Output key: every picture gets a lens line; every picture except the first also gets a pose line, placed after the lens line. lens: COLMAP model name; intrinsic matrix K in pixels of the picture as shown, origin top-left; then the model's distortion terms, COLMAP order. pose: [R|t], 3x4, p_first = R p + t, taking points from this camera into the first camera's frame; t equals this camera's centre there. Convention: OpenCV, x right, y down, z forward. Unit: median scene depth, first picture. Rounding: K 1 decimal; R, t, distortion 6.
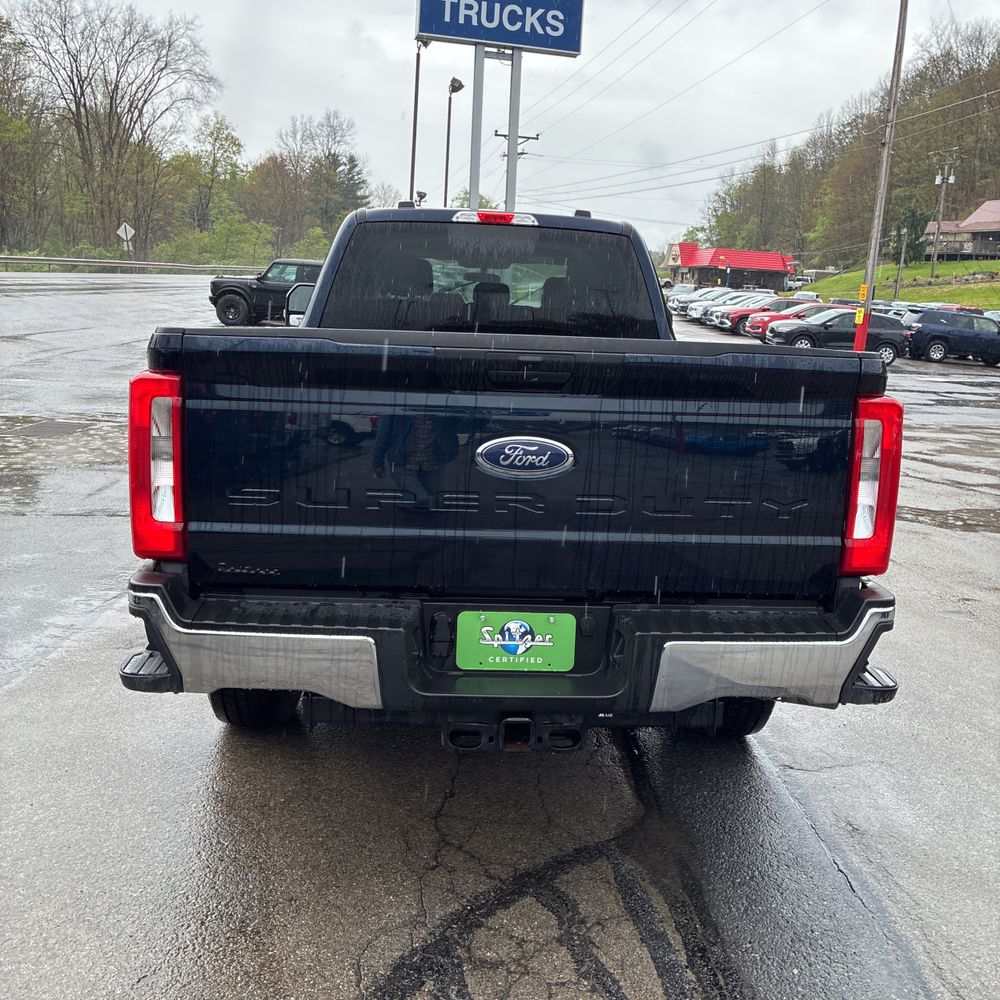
lens RADIAL K [[1015.7, 0, 519.0], [0, 1015.7, 497.1], [0, 0, 1]] dist [0.028999, 0.011235]
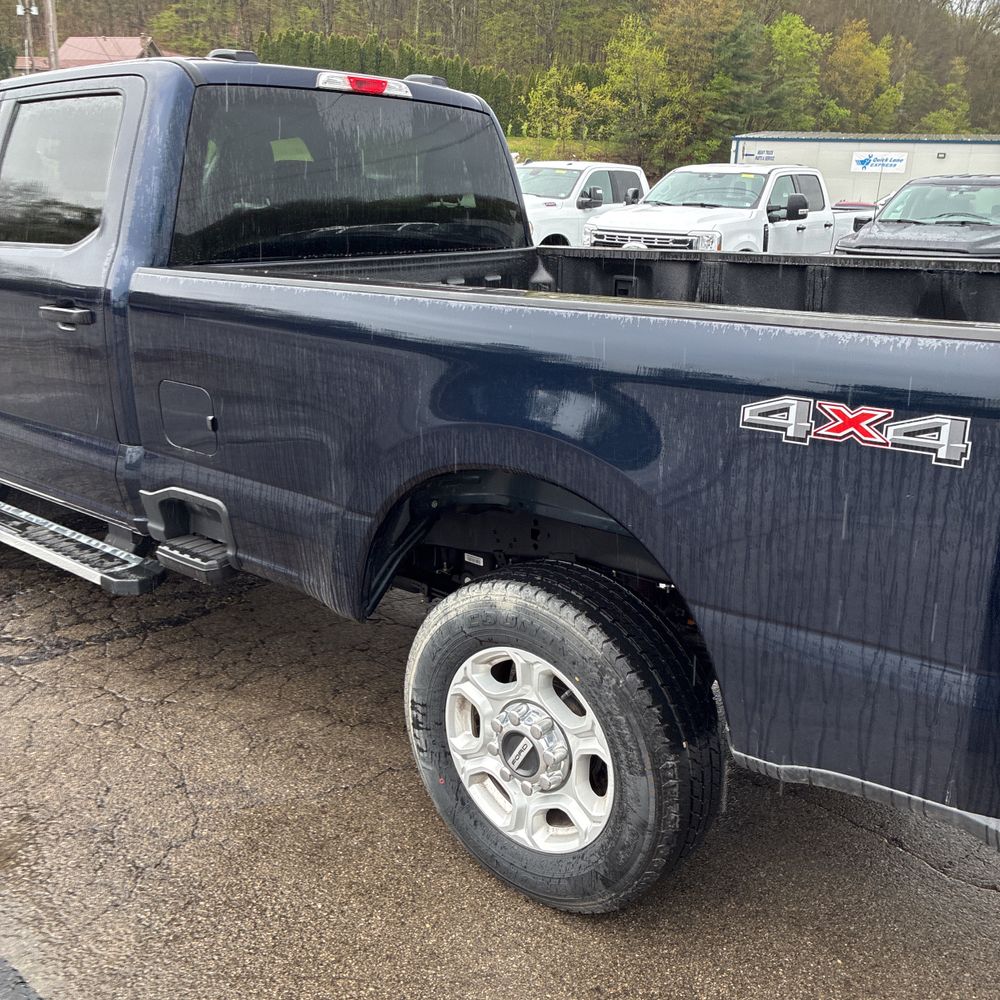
lens RADIAL K [[1010.6, 0, 500.5], [0, 1010.6, 497.2], [0, 0, 1]] dist [0.030523, -0.021481]
pose [[0.688801, -0.246235, 0.681851, -0.506625], [0.145031, 0.968340, 0.203185, -0.126555], [-0.710295, -0.041065, 0.702705, 0.427877]]
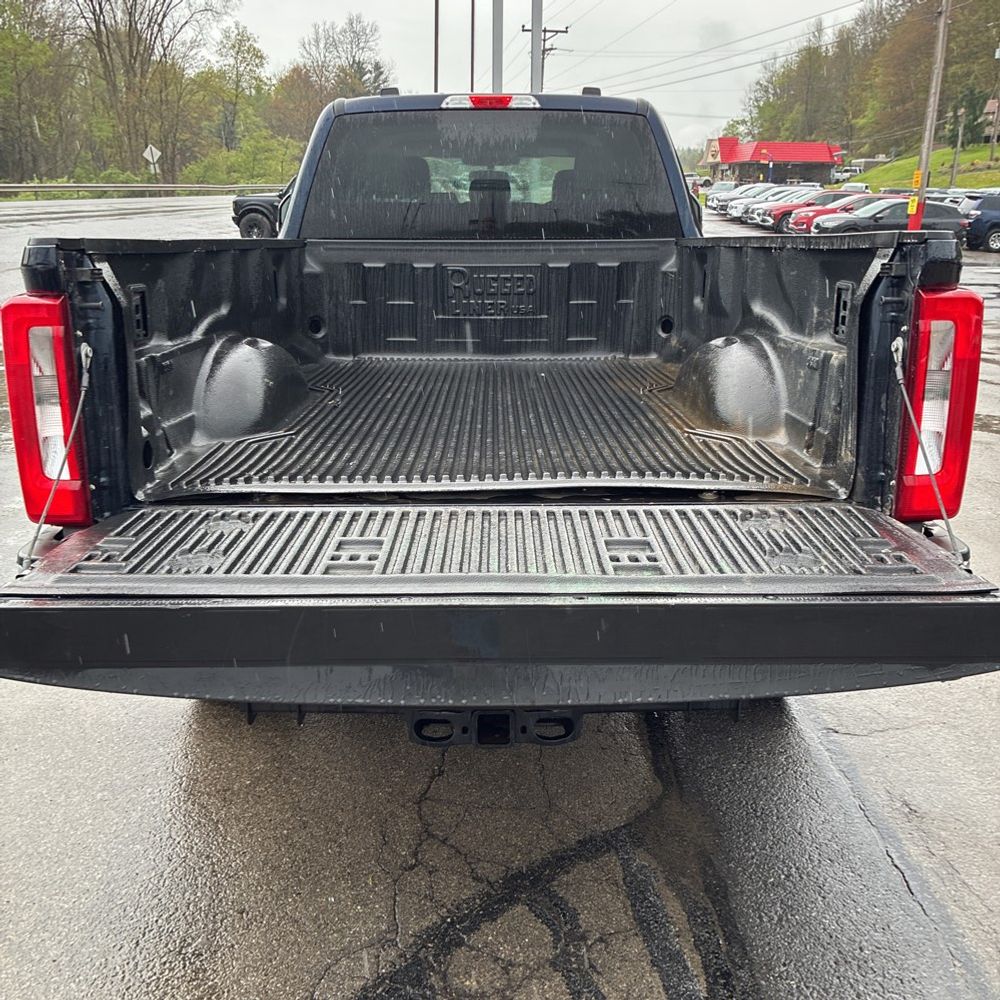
lens RADIAL K [[1011.5, 0, 496.7], [0, 1011.5, 508.1], [0, 0, 1]] dist [0.041725, -0.020548]
pose [[0.997615, -0.026508, -0.063738, 0.028353], [0.032454, 0.995029, 0.094144, -0.009451], [0.060926, -0.095988, 0.993516, 0.101207]]
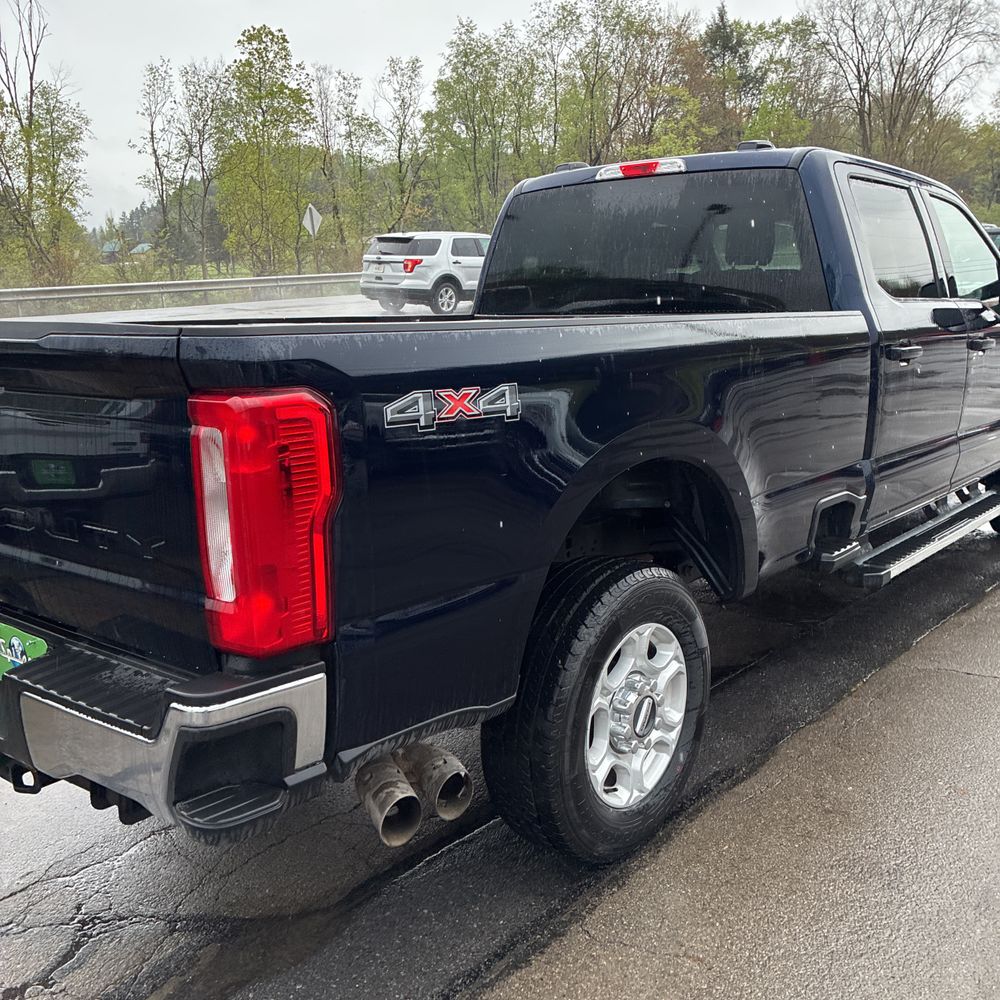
lens RADIAL K [[1017.1, 0, 531.2], [0, 1017.1, 537.7], [0, 0, 1]] dist [0.044123, -0.040153]
pose [[0.752581, 0.099294, -0.650970, 0.480532], [-0.065429, 0.994950, 0.076120, -0.034220], [0.655241, -0.014694, 0.755277, 0.313937]]
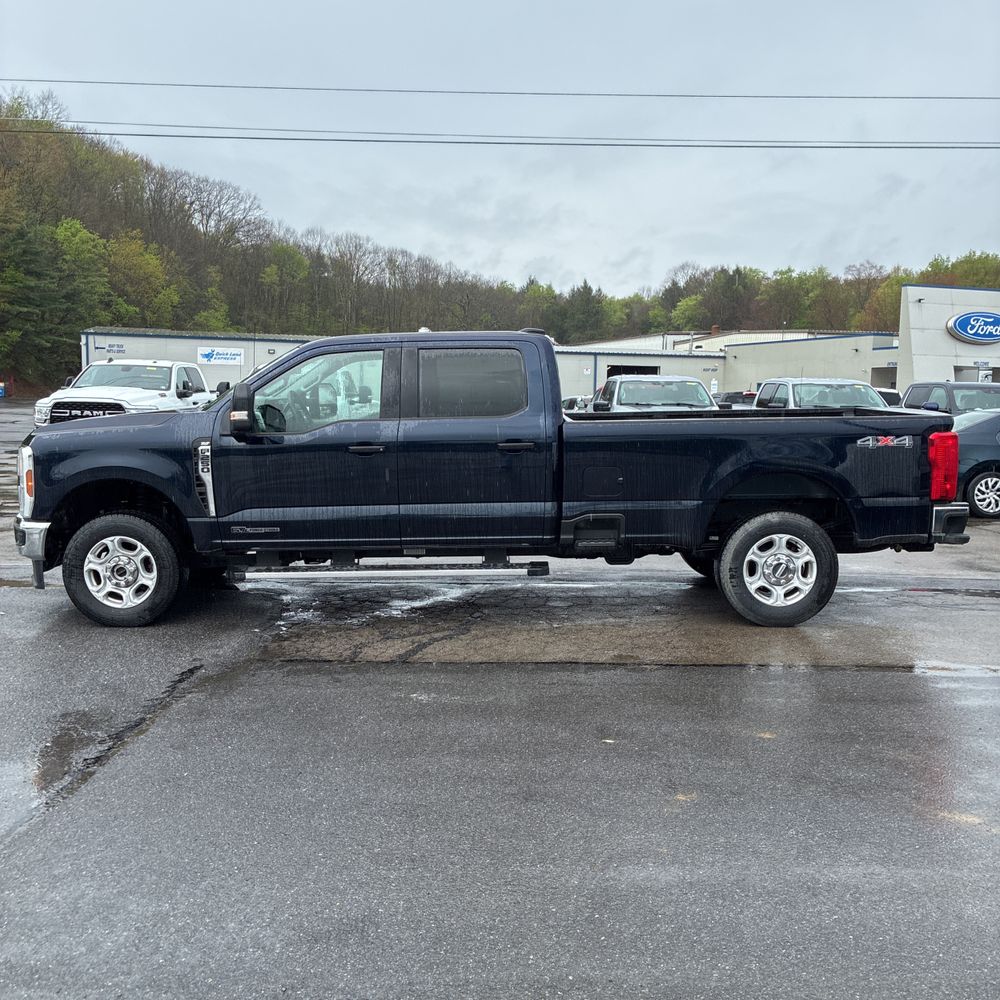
lens RADIAL K [[1024.9, 0, 498.4], [0, 1024.9, 494.4], [0, 0, 1]] dist [0.034482, -0.014161]
pose [[0.065070, -0.154157, 0.985901, -1.594899], [0.175270, 0.974402, 0.140791, -0.280341], [-0.982368, 0.163638, 0.090423, 0.977958]]
